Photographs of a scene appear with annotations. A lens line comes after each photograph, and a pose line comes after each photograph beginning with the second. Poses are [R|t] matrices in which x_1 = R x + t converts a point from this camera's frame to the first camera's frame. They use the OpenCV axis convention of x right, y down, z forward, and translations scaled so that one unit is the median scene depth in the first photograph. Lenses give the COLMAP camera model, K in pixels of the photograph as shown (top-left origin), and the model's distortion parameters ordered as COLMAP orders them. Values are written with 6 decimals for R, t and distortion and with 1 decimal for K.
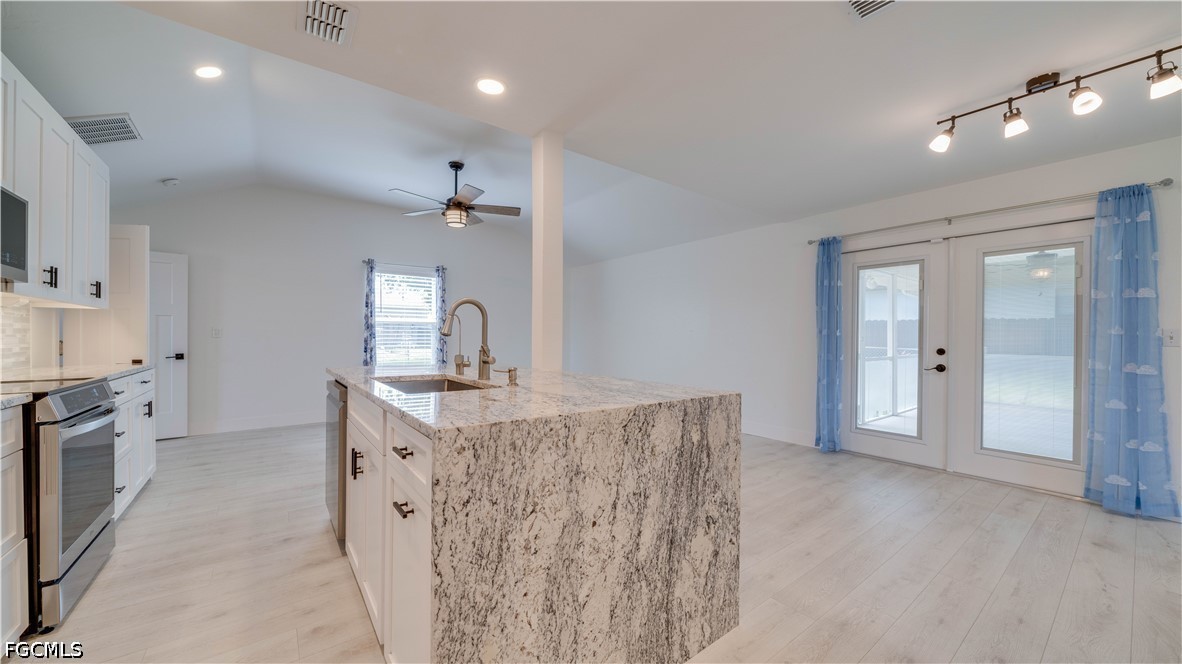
lens RADIAL K [[427.1, 0, 591.0], [0, 427.1, 332.0], [0, 0, 1]] dist [-0.000502, -0.000054]
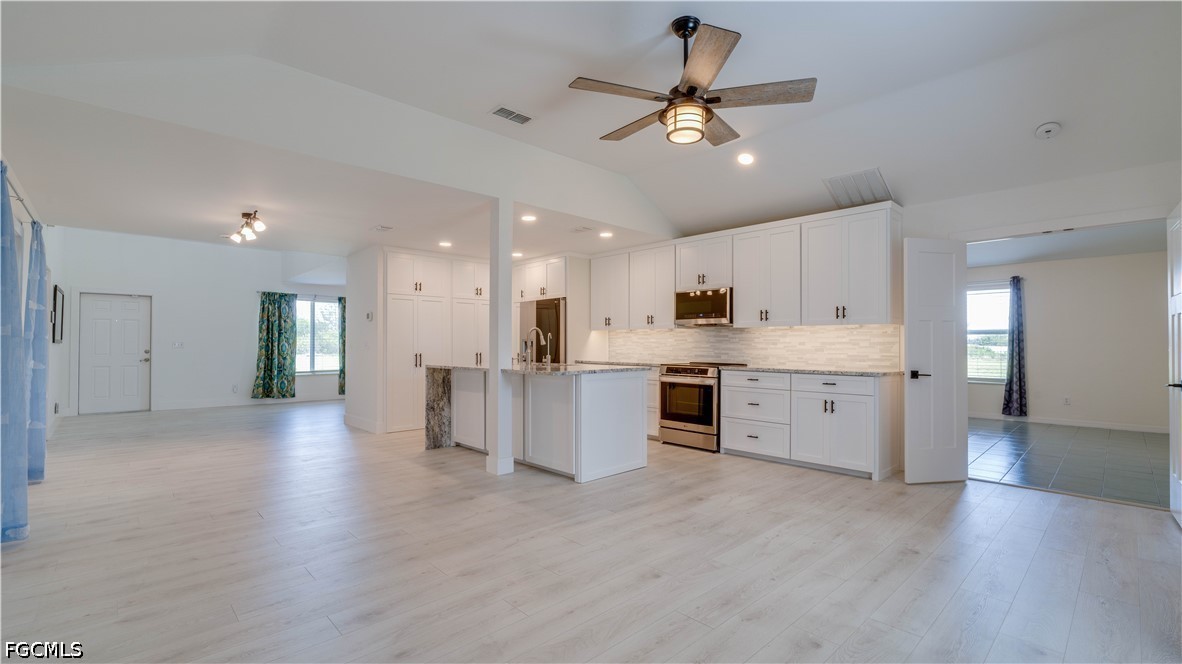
lens RADIAL K [[508.9, 0, 589.9], [0, 508.9, 338.3], [0, 0, 1]] dist [-0.001542, -0.000113]
pose [[-0.993822, -0.008543, -0.110654, -0.161849], [-0.006011, 0.999713, -0.023189, 0.021476], [0.110821, -0.022381, -0.993588, 2.062942]]
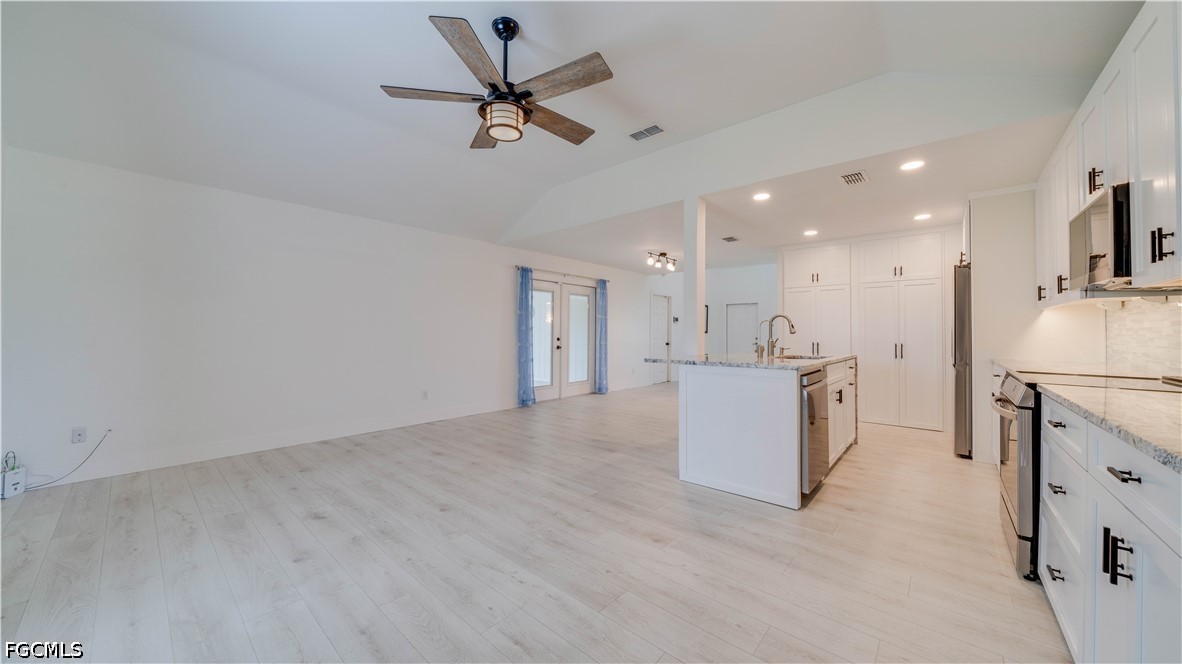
lens RADIAL K [[407.1, 0, 589.6], [0, 407.1, 327.8], [0, 0, 1]] dist [-0.005579, -0.000034]
pose [[-0.206658, 0.006461, 0.978392, -1.091764], [-0.014418, 0.999850, -0.009648, 0.009397], [-0.978307, -0.016100, -0.206533, 1.277178]]
